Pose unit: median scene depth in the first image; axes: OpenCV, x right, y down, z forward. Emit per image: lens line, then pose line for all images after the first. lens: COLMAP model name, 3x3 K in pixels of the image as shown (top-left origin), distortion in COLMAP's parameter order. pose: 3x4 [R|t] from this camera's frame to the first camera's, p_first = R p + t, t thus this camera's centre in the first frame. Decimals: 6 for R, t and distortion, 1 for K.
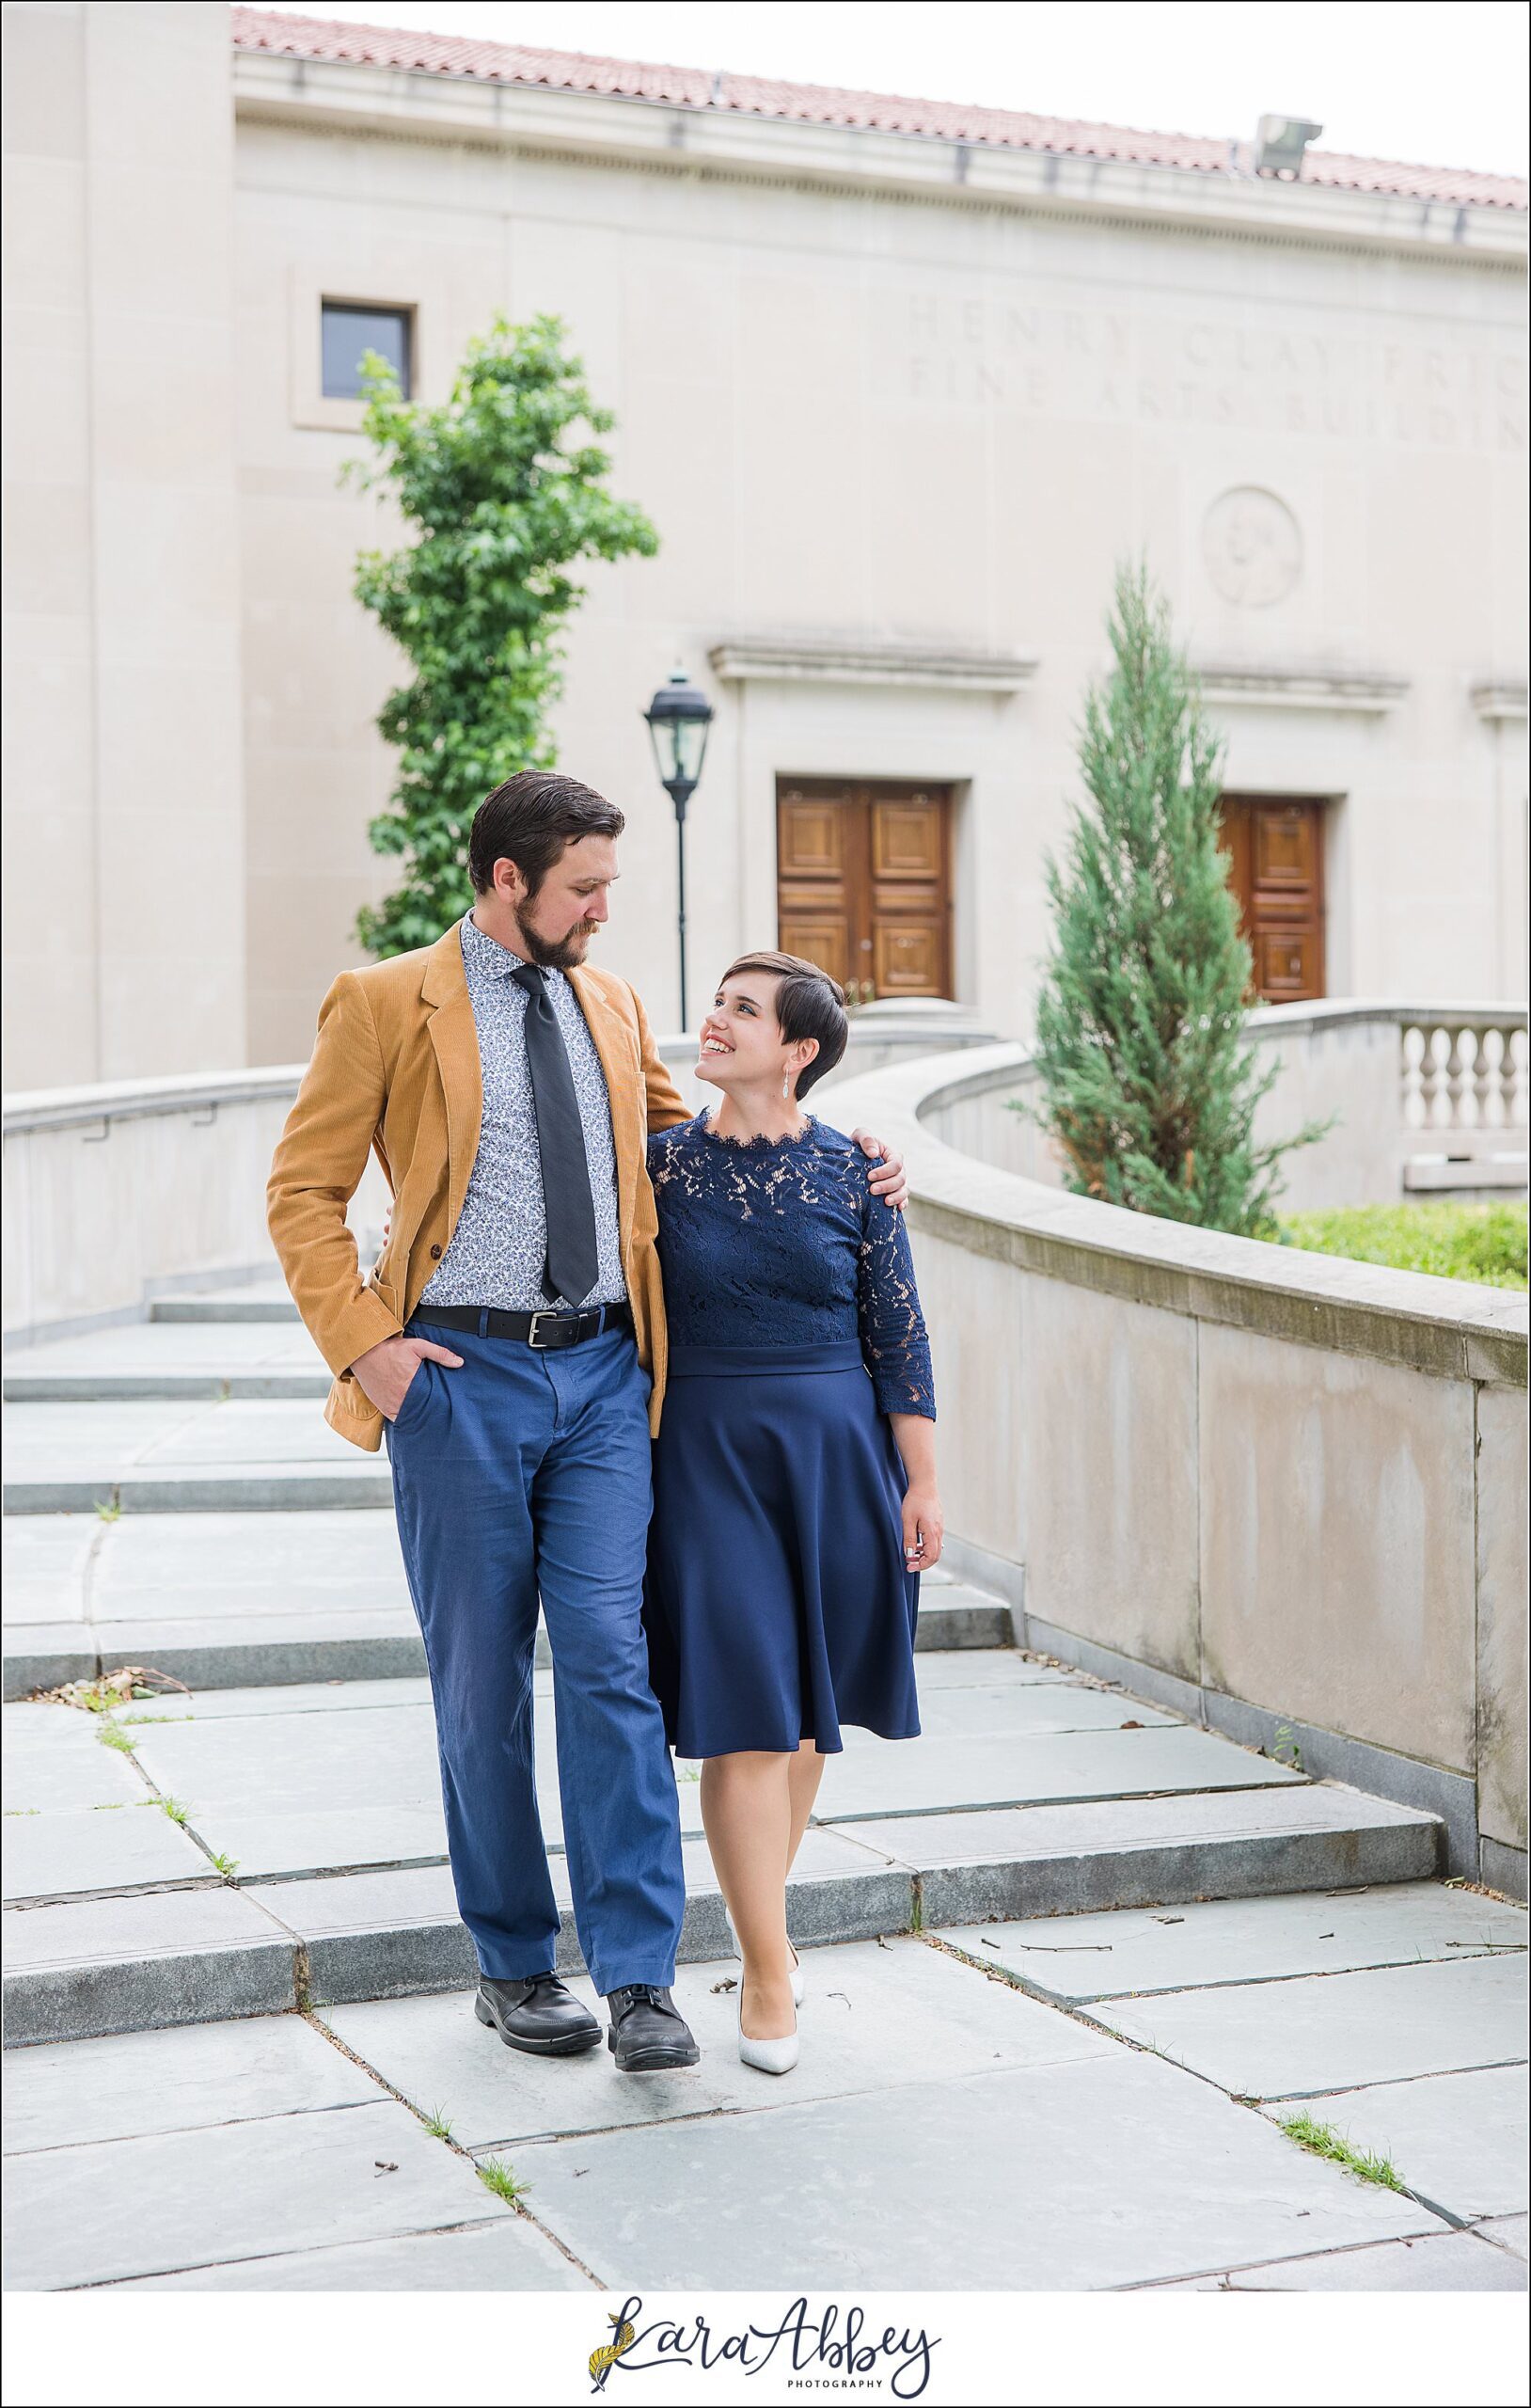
lens RADIAL K [[3534.5, 0, 765.7], [0, 3534.5, 1200.9], [0, 0, 1]] dist [0.025281, 0.000000]
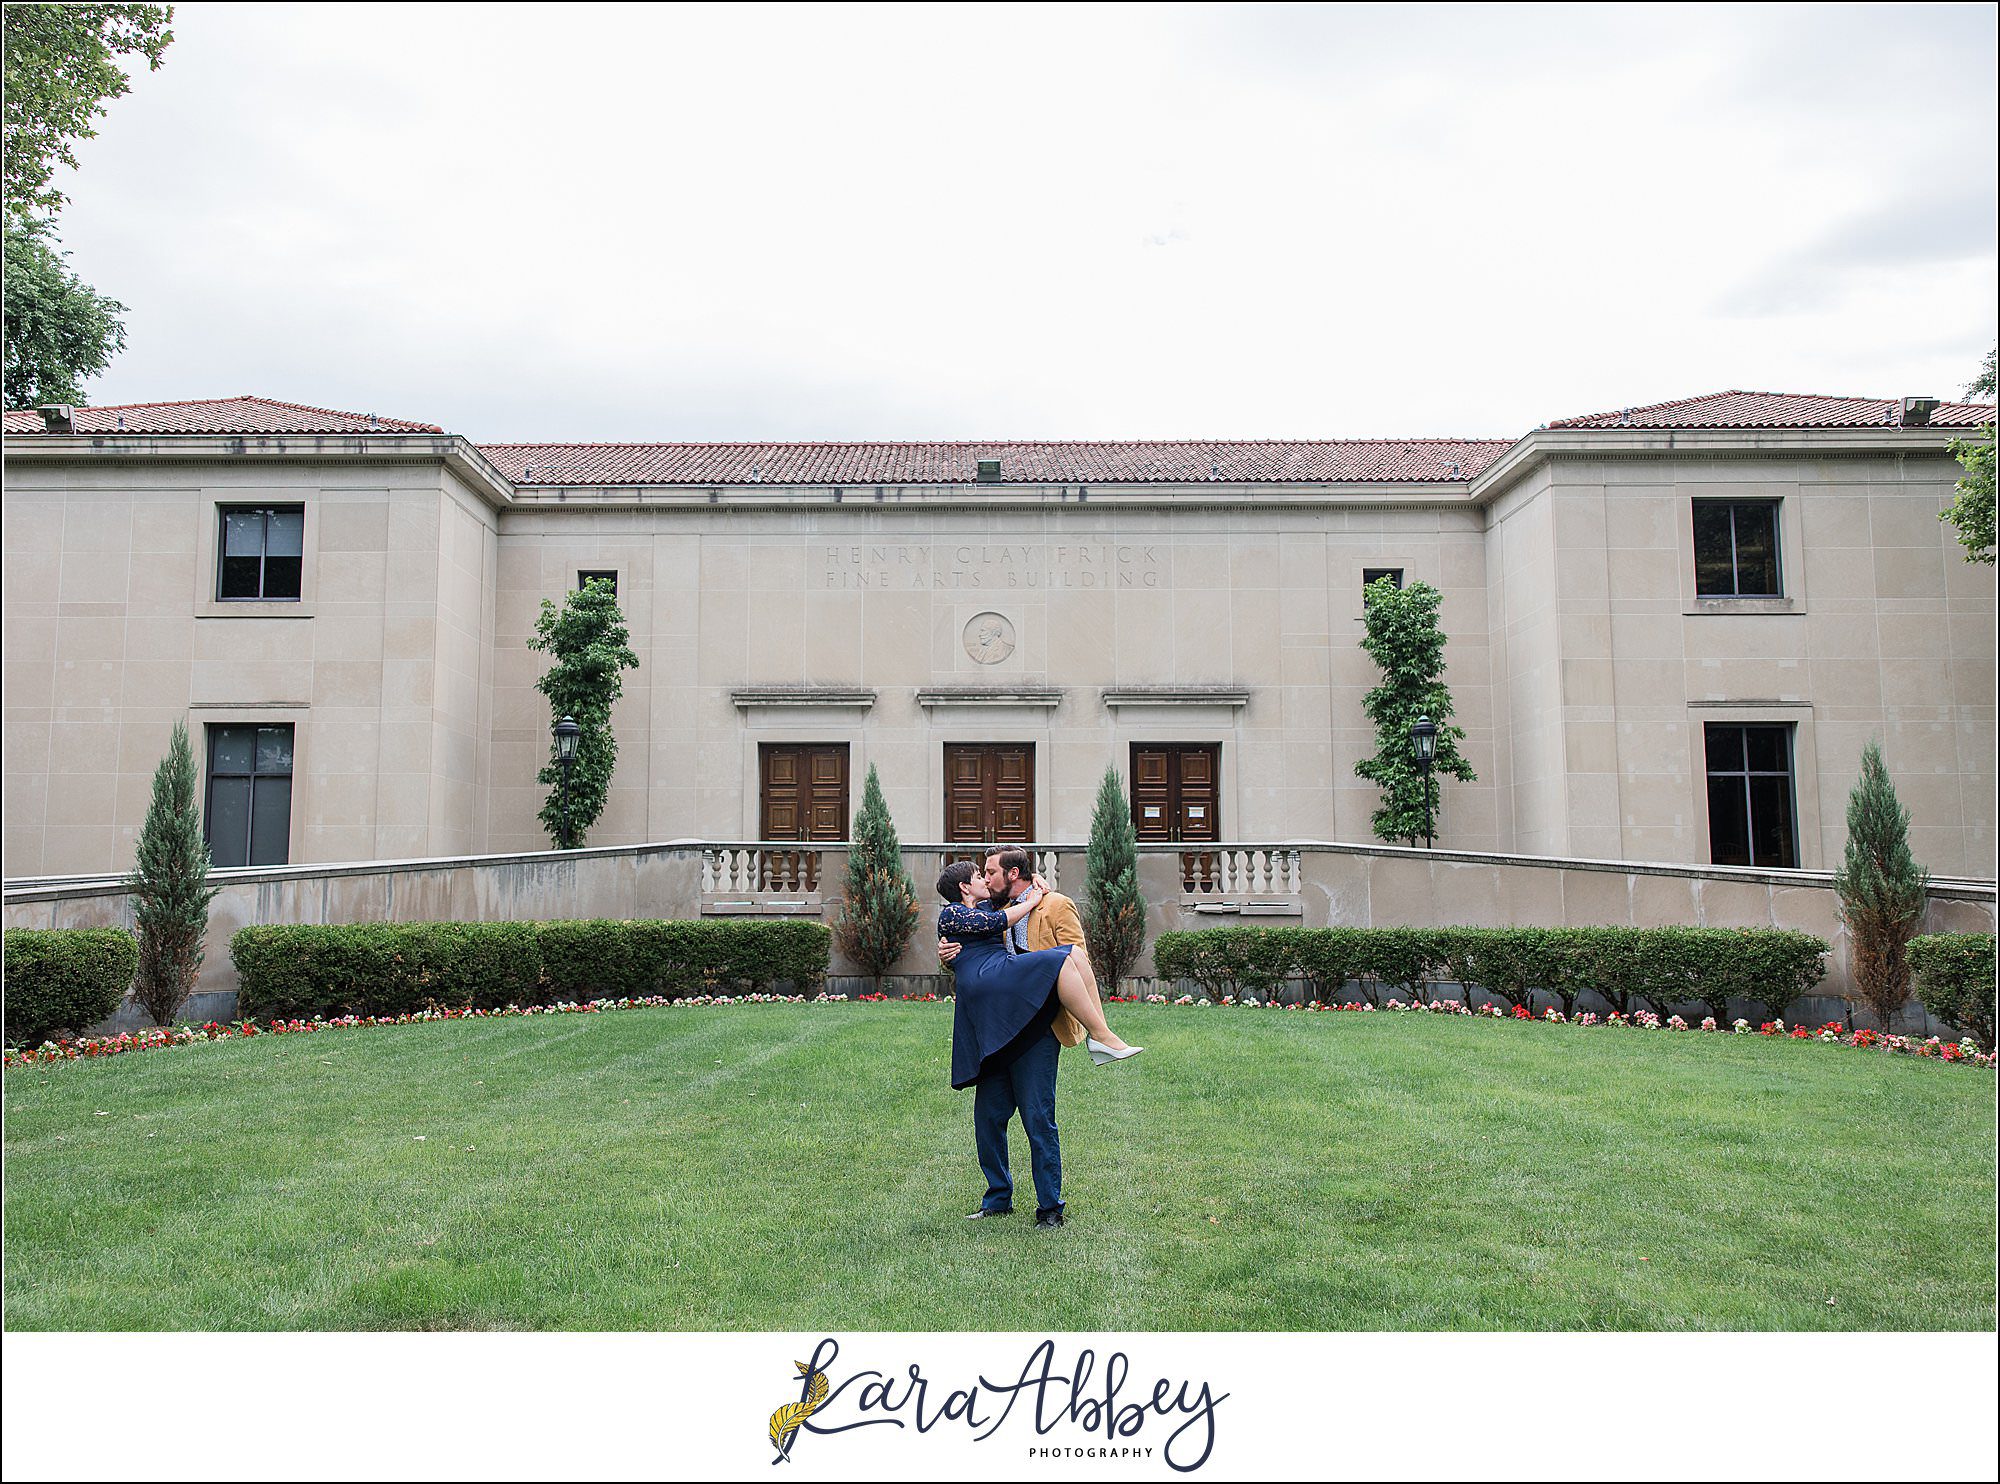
lens RADIAL K [[1681.5, 0, 999.0], [0, 1681.5, 743.3], [0, 0, 1]] dist [-0.006630, -0.001364]
pose [[0.895601, -0.041871, -0.442884, 0.650356], [-0.018068, 0.991316, -0.130257, 0.027411], [0.444492, 0.124660, 0.887066, 0.036118]]
